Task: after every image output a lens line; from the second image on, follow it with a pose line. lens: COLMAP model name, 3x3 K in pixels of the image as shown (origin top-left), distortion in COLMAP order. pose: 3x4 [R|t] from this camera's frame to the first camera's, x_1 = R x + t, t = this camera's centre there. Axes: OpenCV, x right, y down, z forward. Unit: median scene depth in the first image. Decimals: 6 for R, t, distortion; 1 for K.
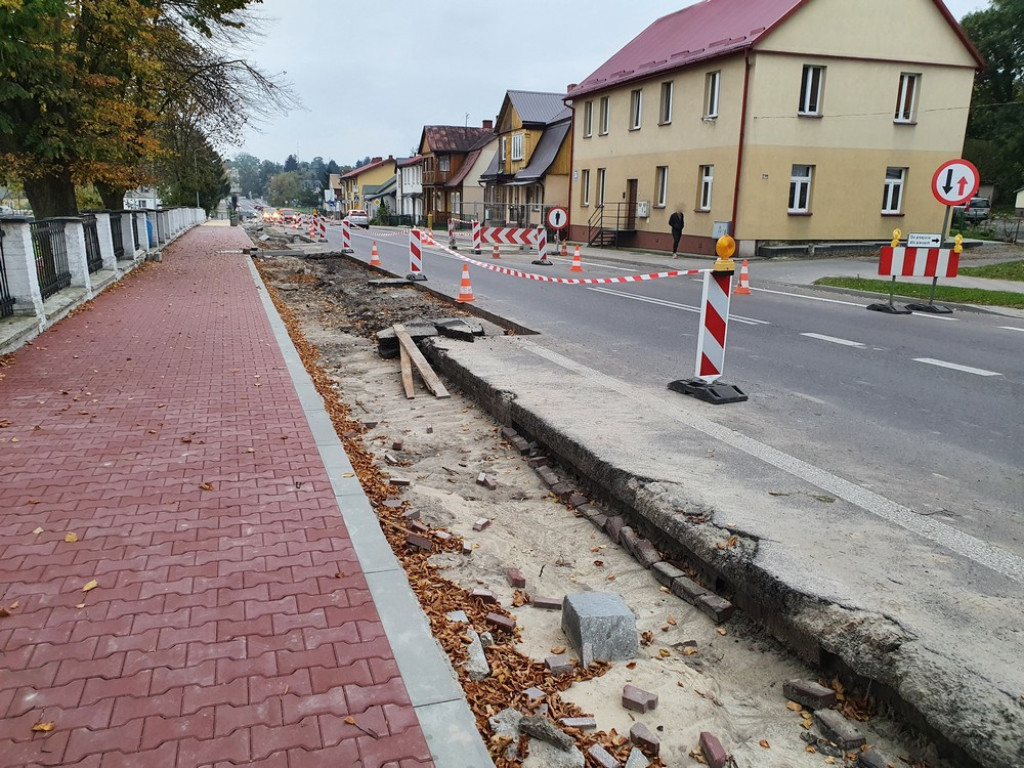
lens RADIAL K [[799.1, 0, 490.7], [0, 799.1, 377.9], [0, 0, 1]] dist [0.026520, -0.001178]
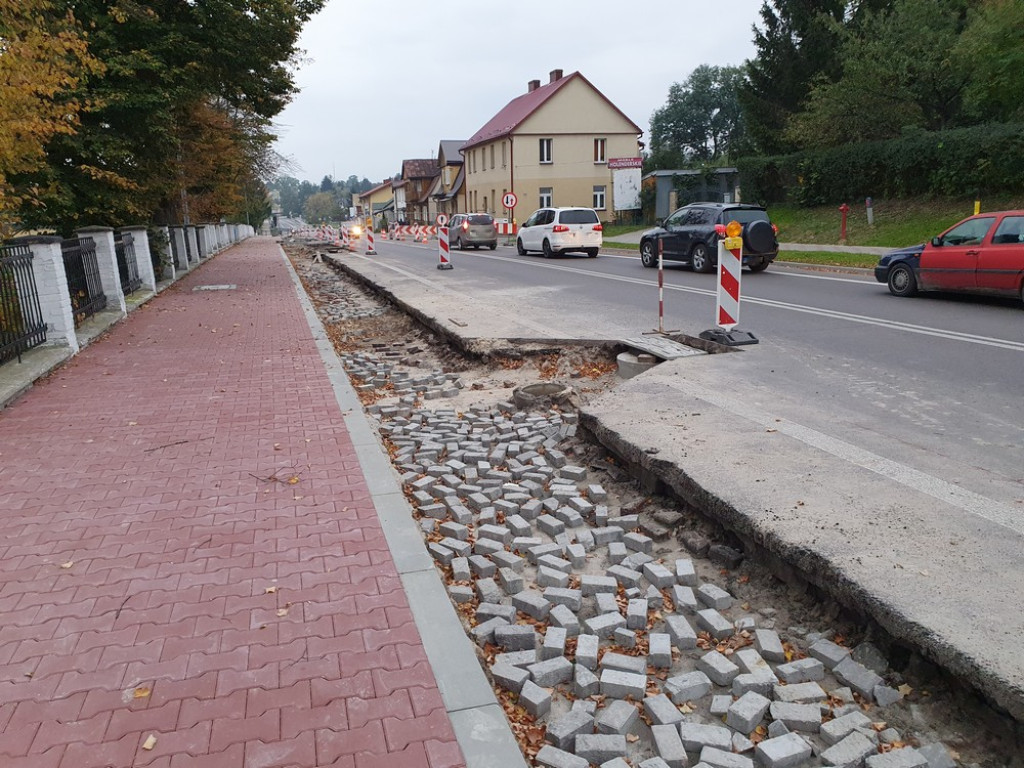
lens RADIAL K [[779.5, 0, 504.8], [0, 779.5, 399.8], [0, 0, 1]] dist [0.109421, -0.255000]
pose [[0.998440, -0.040464, -0.038473, 0.136903], [0.041241, 0.998957, 0.019608, 0.093215], [0.037639, -0.021164, 0.999067, -0.407779]]
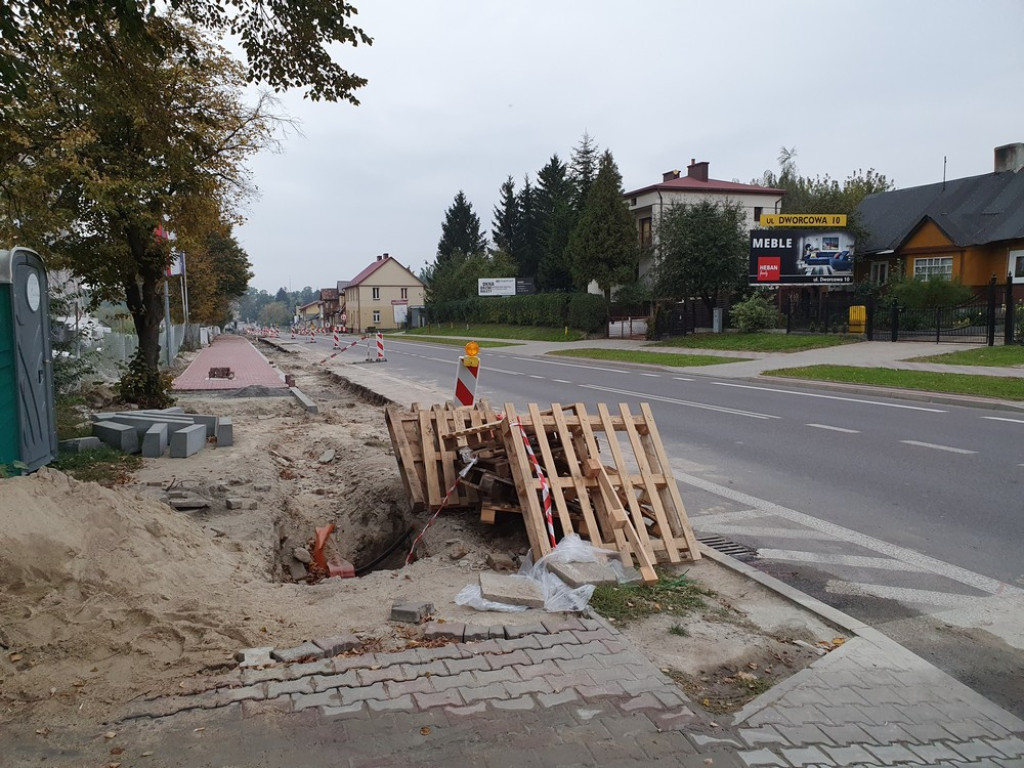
lens RADIAL K [[779.5, 0, 504.8], [0, 779.5, 399.8], [0, 0, 1]] dist [0.109421, -0.255000]
pose [[0.999134, -0.034255, 0.023628, 0.379038], [0.036707, 0.992958, -0.112636, 0.270321], [-0.019603, 0.113406, 0.993355, -1.197608]]
